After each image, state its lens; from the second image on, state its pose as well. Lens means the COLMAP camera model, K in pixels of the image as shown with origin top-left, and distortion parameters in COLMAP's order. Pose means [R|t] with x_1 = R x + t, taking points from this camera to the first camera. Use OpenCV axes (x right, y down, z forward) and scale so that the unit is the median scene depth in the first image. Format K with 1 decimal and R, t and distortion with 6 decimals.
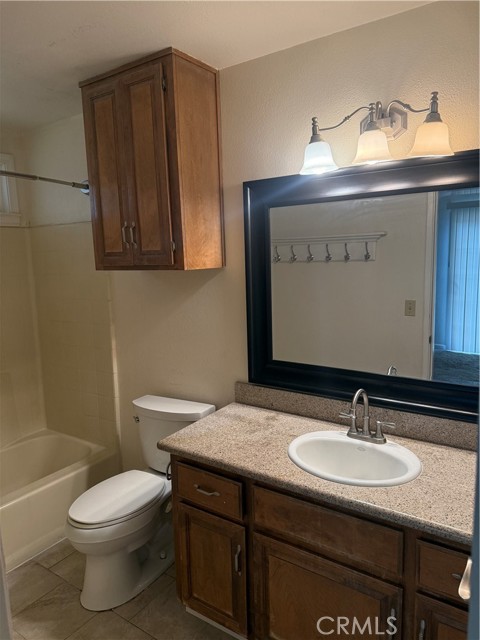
lens RADIAL K [[449.1, 0, 240.0], [0, 449.1, 320.0], [0, 0, 1]] dist [0.182293, -0.338244]
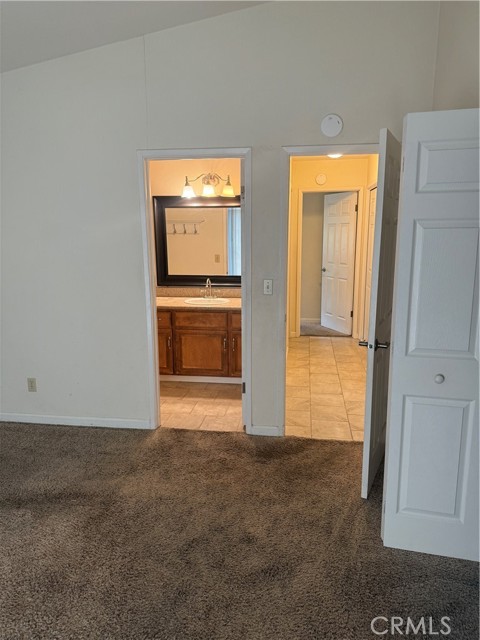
lens RADIAL K [[449.1, 0, 240.0], [0, 449.1, 320.0], [0, 0, 1]] dist [0.182293, -0.338244]
pose [[0.900878, -0.063913, 0.429340, -0.737321], [0.045287, 0.997542, 0.053473, 0.258273], [-0.431703, -0.028730, 0.901558, -1.521063]]
